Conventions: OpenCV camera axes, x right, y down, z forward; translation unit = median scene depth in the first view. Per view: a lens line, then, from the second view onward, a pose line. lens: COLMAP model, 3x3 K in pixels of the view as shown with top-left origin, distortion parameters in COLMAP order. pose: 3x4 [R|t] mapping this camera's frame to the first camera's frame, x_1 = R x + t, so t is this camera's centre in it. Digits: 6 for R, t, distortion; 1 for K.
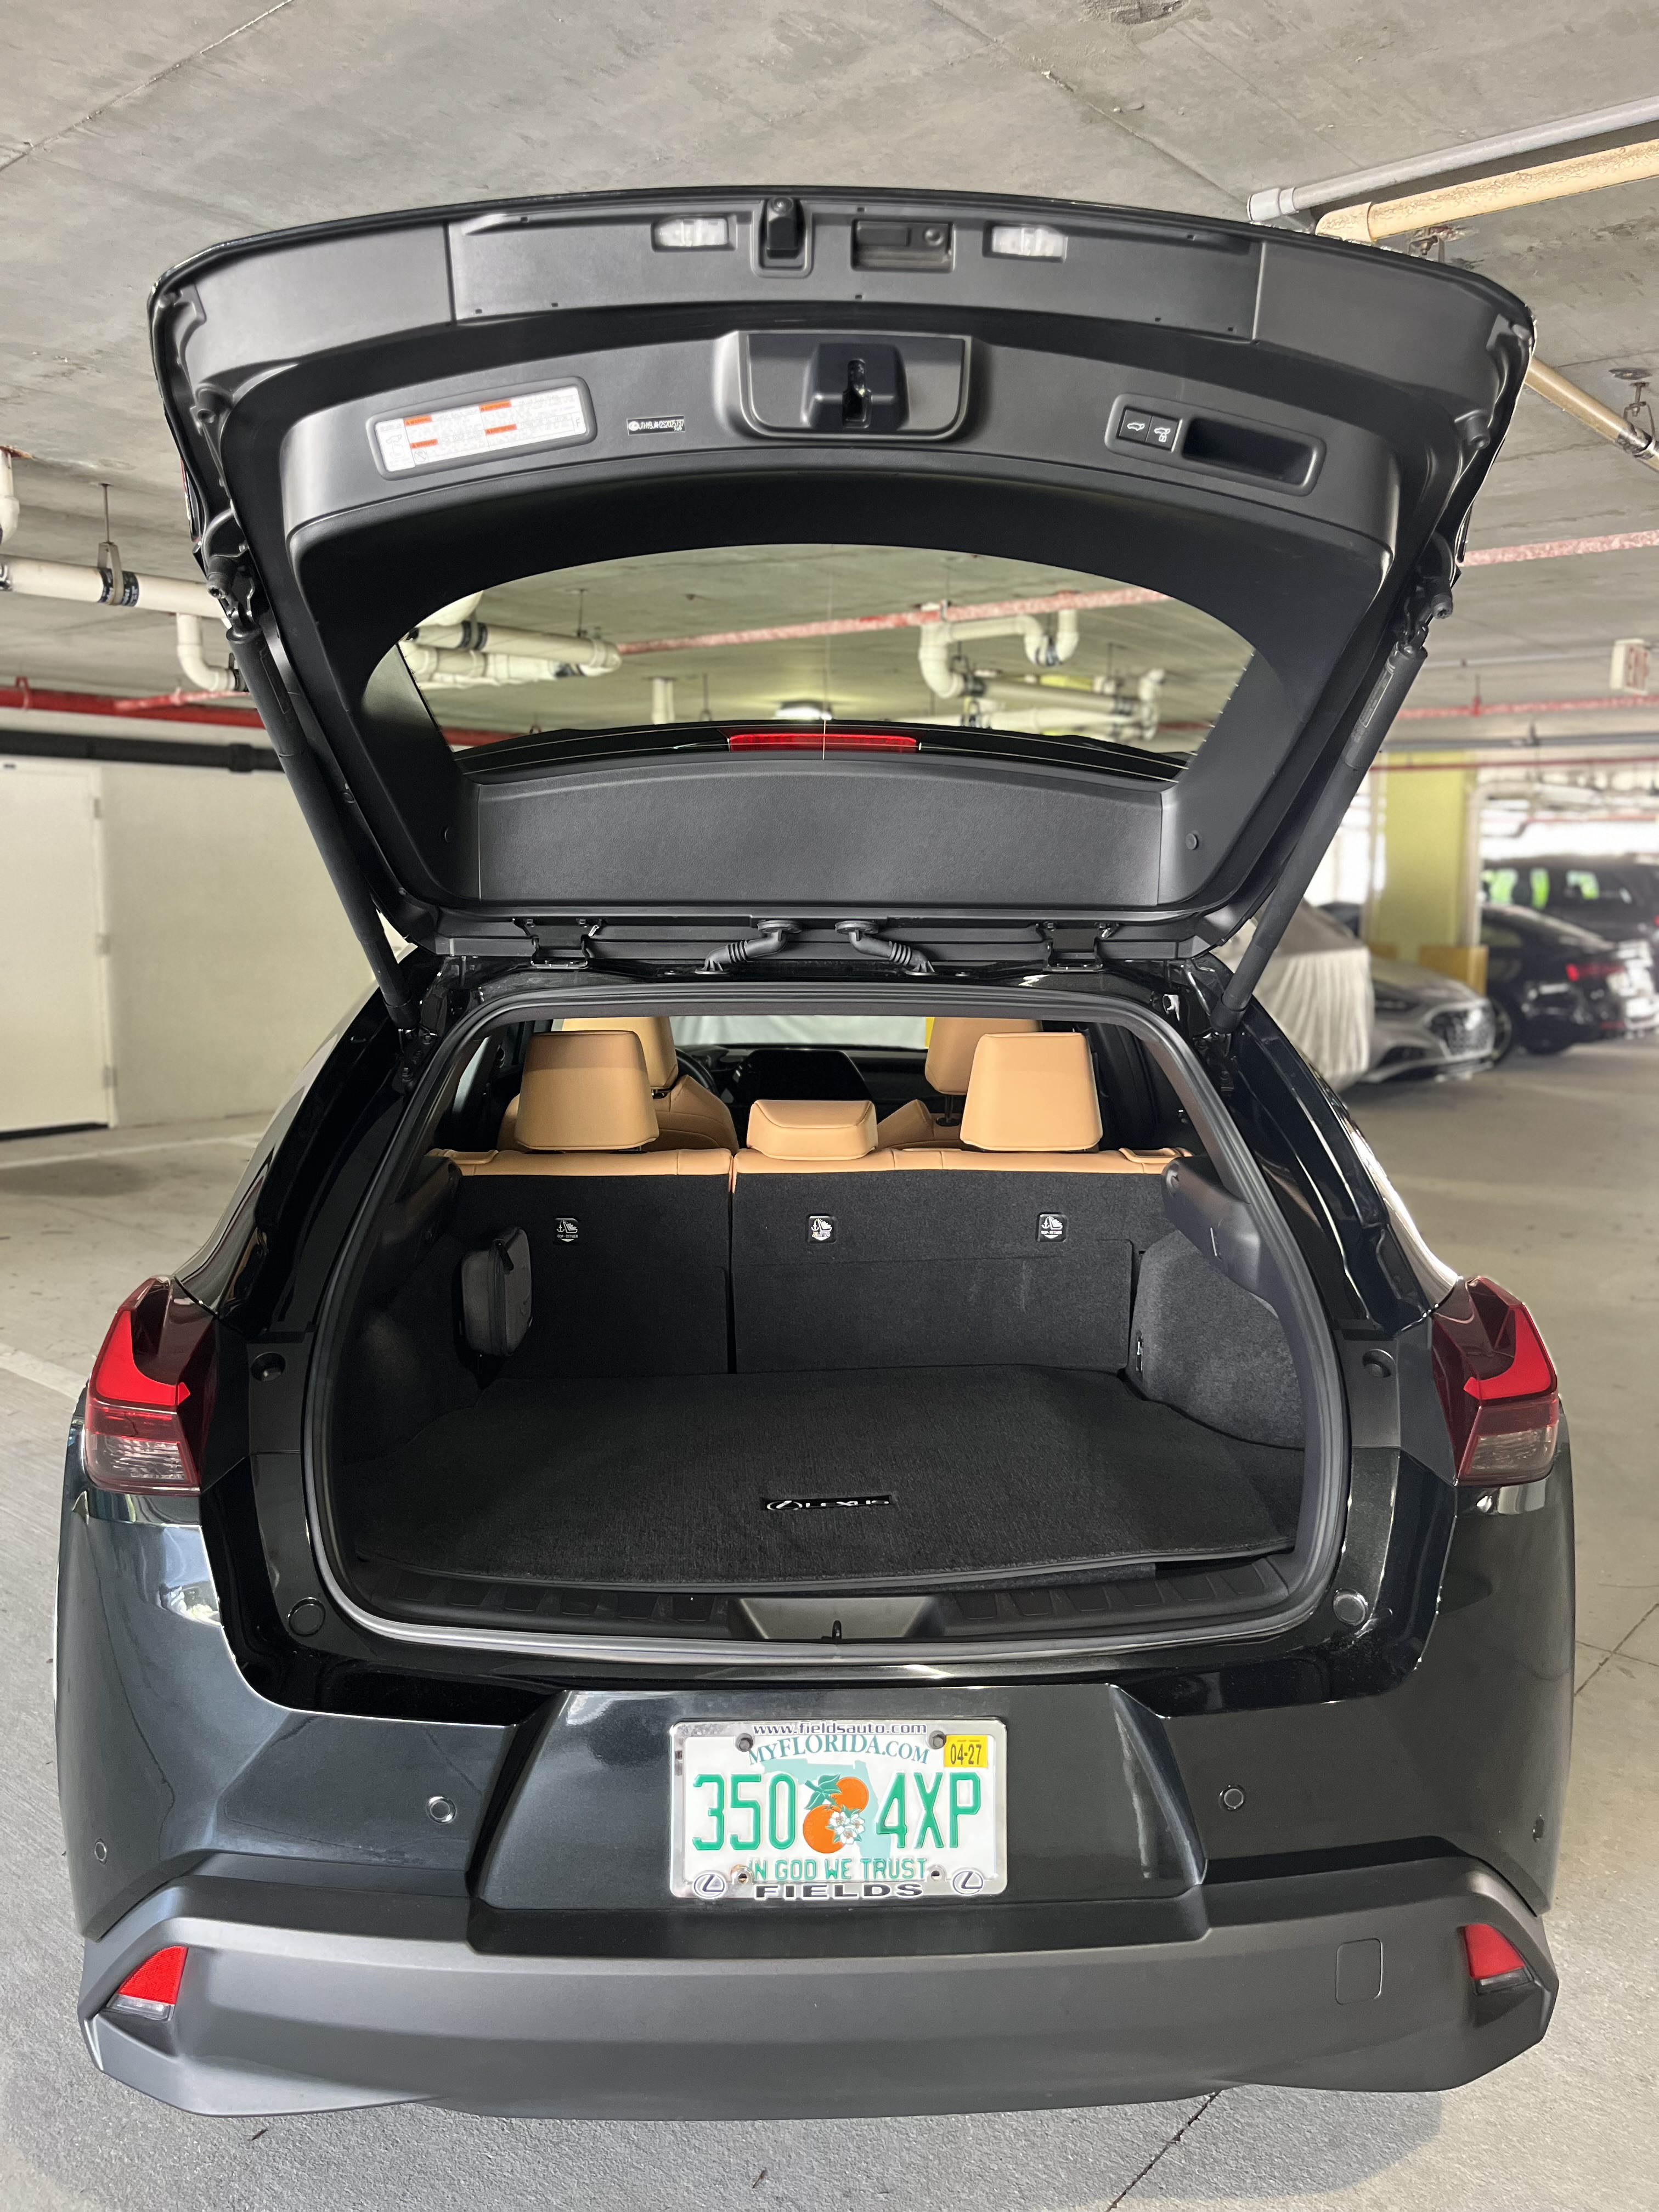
lens RADIAL K [[1653.0, 0, 827.2], [0, 1653.0, 1104.6], [0, 0, 1]] dist [0.012205, -0.000006]
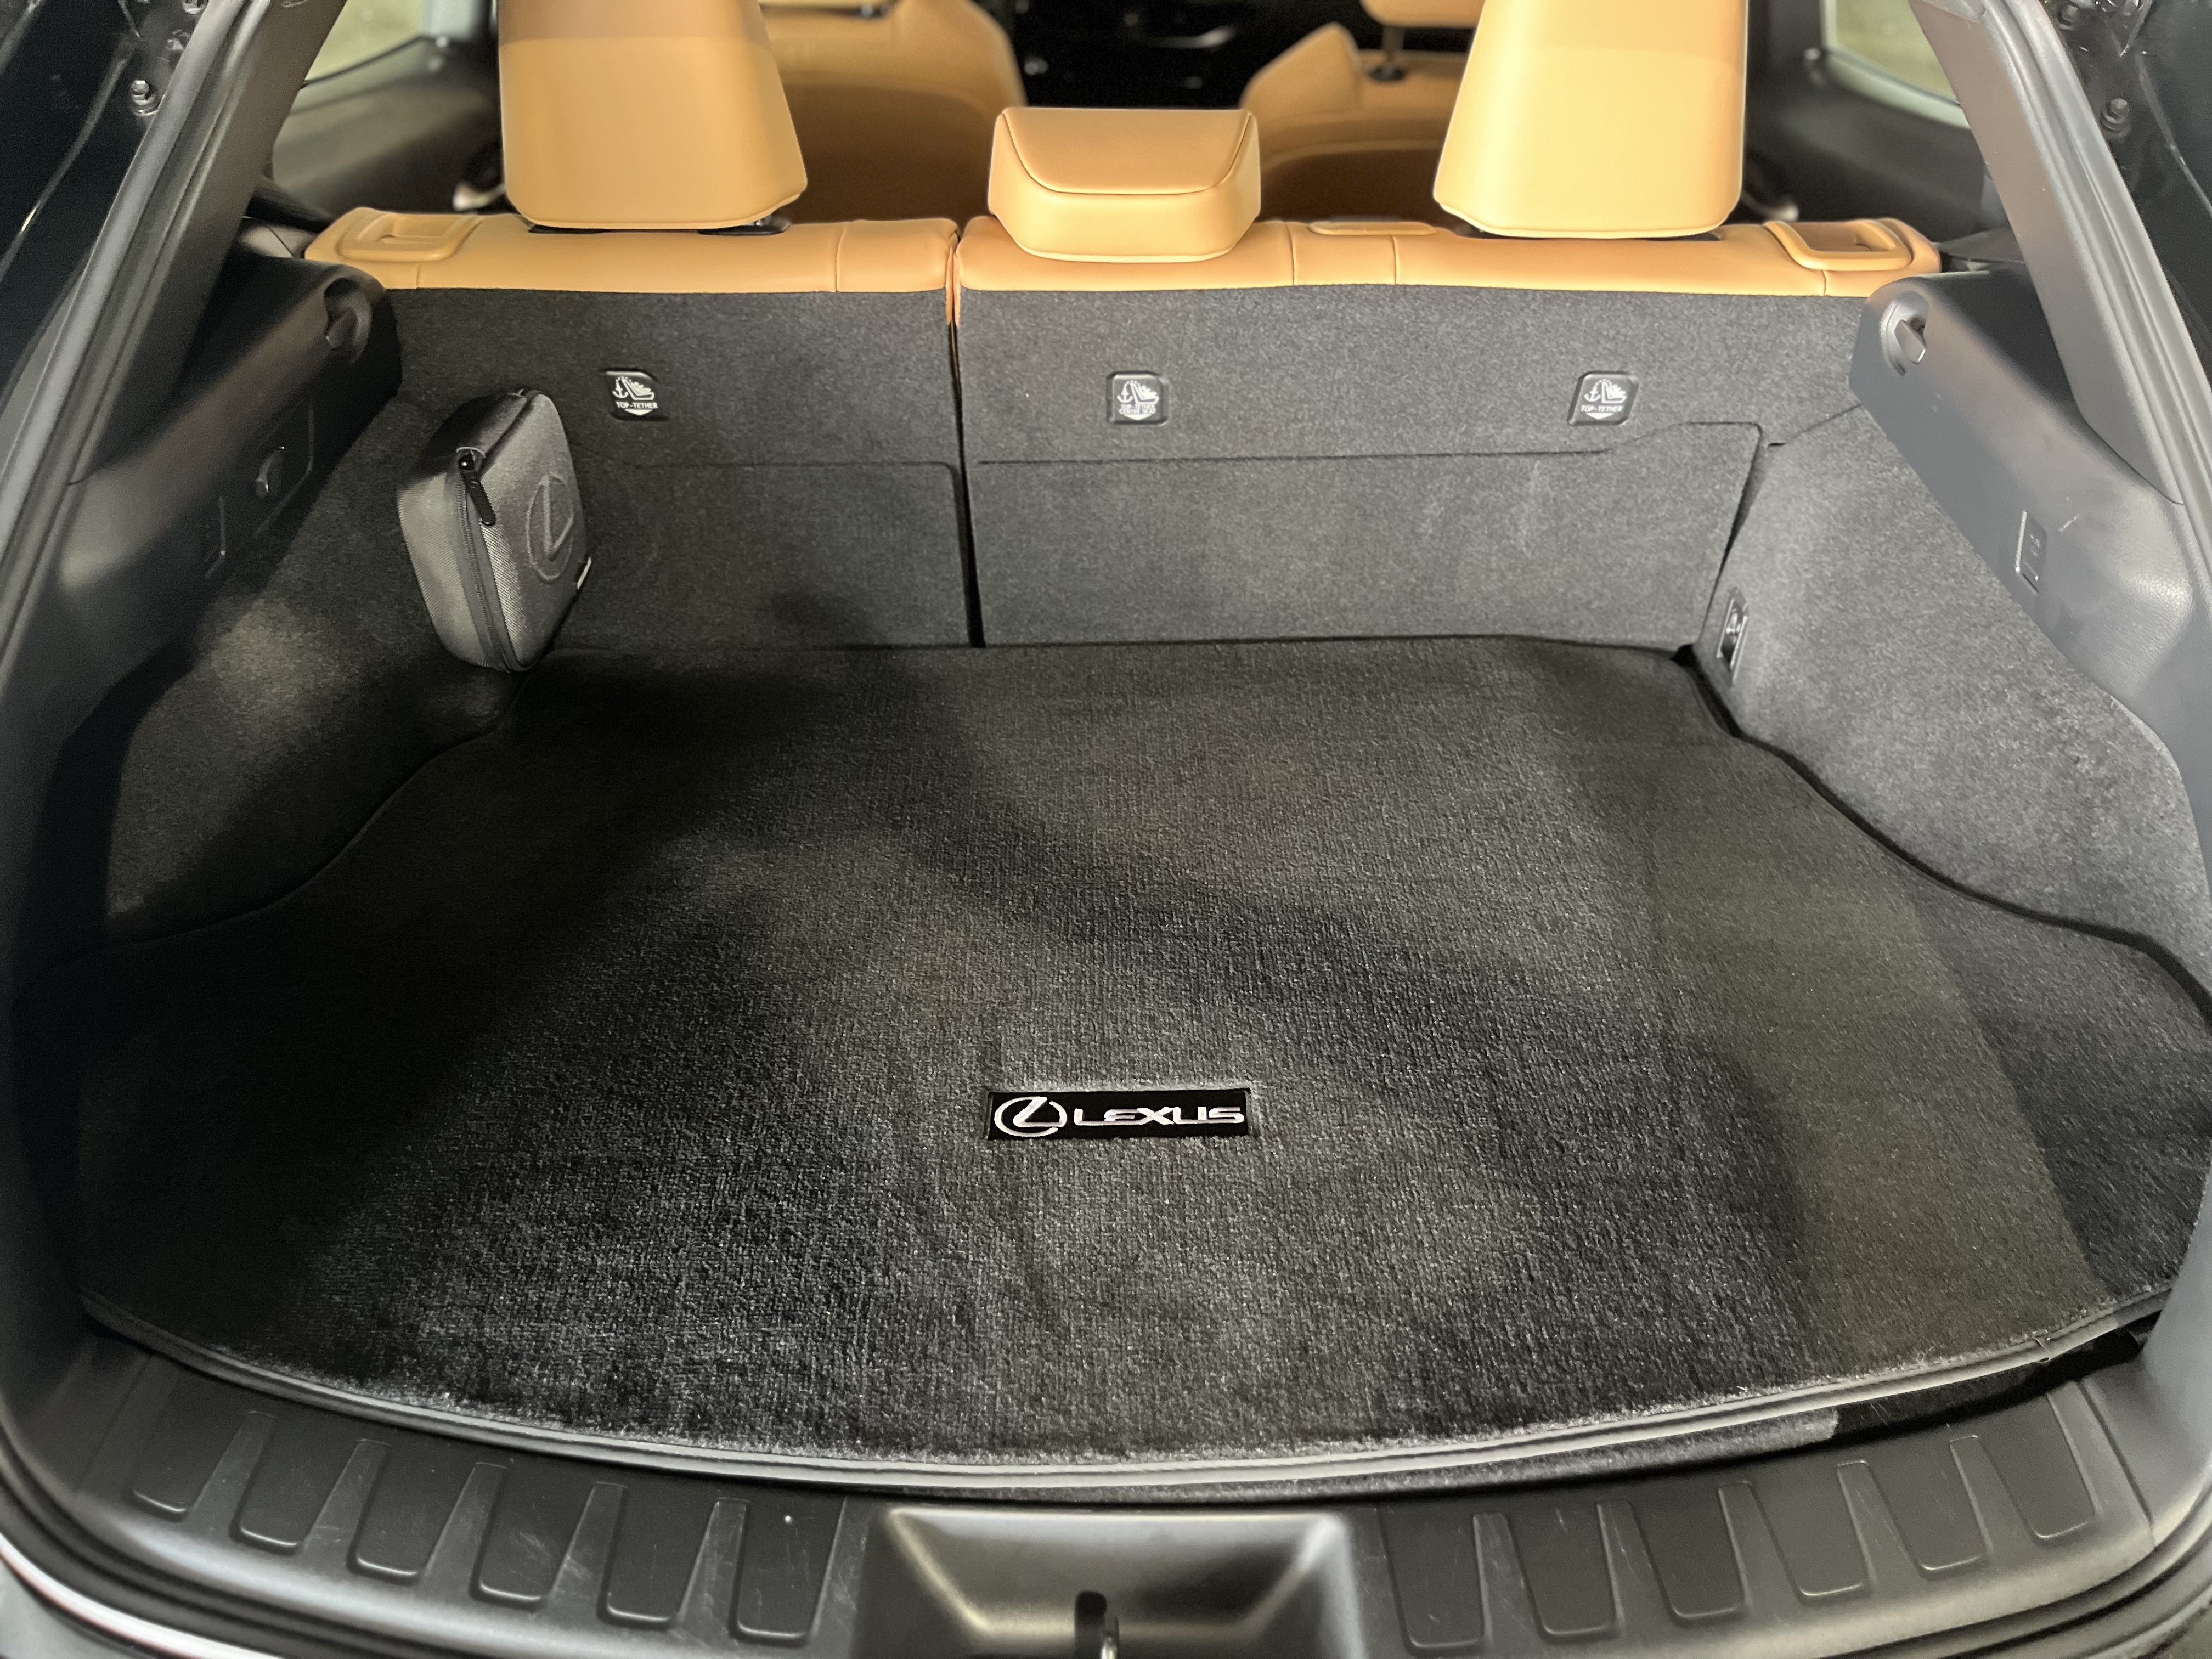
lens RADIAL K [[1653.0, 0, 1112.3], [0, 1653.0, 835.8], [0, 0, 1]] dist [0.012205, -0.000006]
pose [[0.998724, 0.027630, -0.042265, 0.013740], [-0.003054, 0.868528, 0.495630, -0.058404], [0.050403, -0.494869, 0.867505, 0.507833]]
